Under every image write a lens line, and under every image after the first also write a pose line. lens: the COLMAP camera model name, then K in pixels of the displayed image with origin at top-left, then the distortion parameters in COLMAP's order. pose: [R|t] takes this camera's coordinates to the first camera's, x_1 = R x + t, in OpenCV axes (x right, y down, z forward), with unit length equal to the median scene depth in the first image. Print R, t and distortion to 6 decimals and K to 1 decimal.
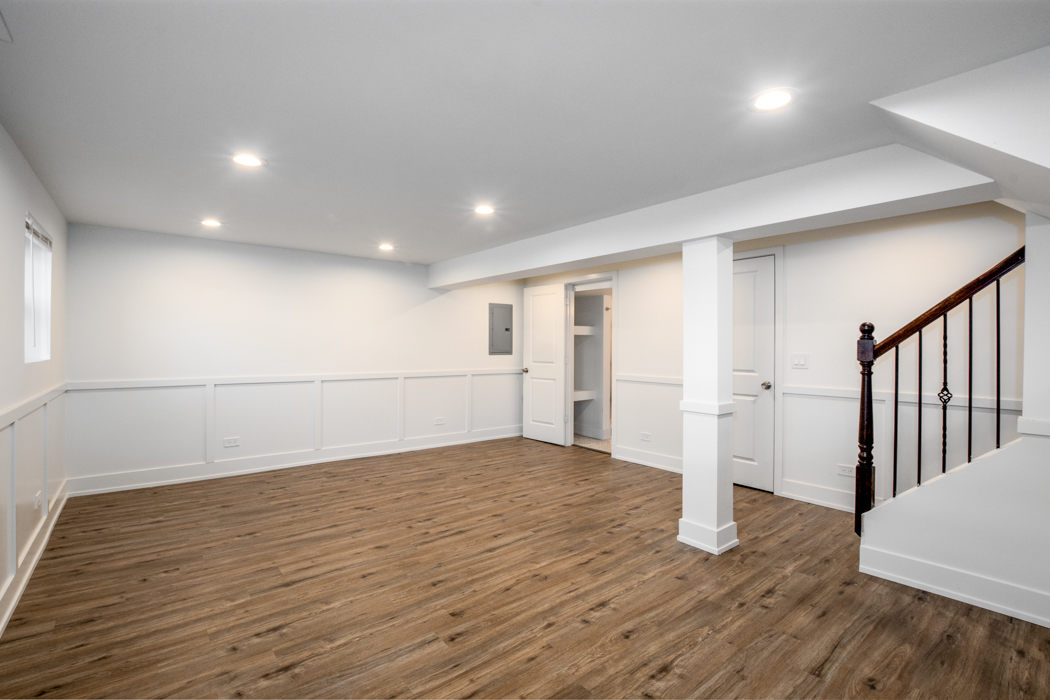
lens RADIAL K [[471.4, 0, 501.3], [0, 471.4, 346.0], [0, 0, 1]] dist [-0.036307, 0.005136]
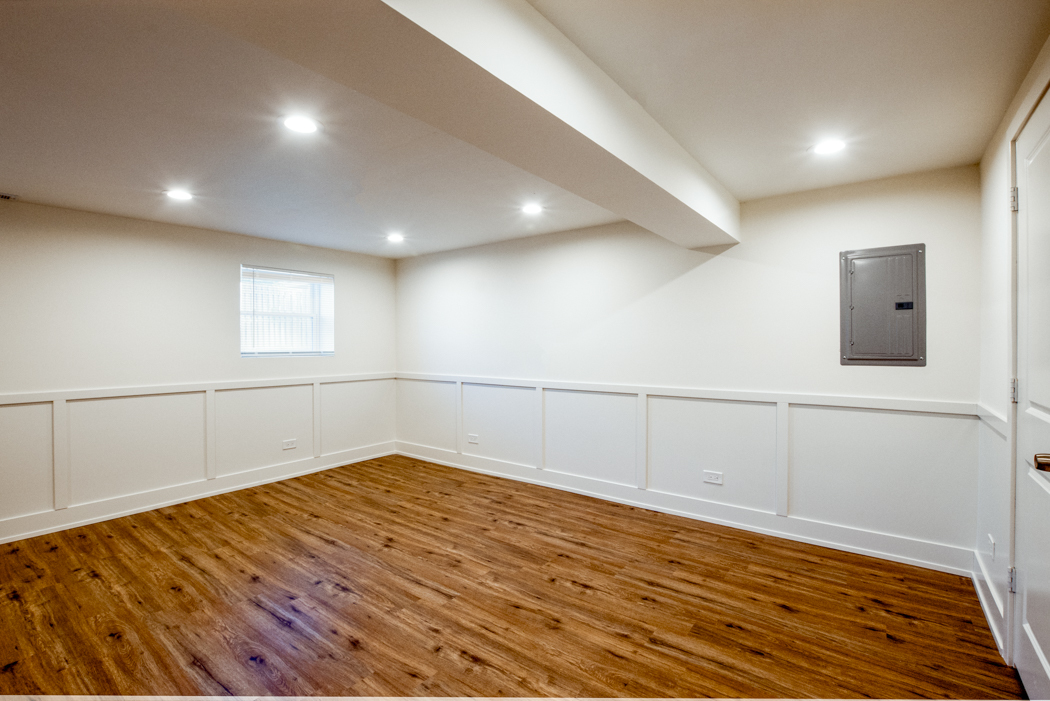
lens RADIAL K [[471.4, 0, 532.6], [0, 471.4, 349.0], [0, 0, 1]] dist [-0.036307, 0.005136]
pose [[0.278444, -0.000872, -0.960452, 0.583996], [-0.003921, 0.999990, -0.002045, 0.011008], [0.960444, 0.004335, 0.278438, 1.061461]]
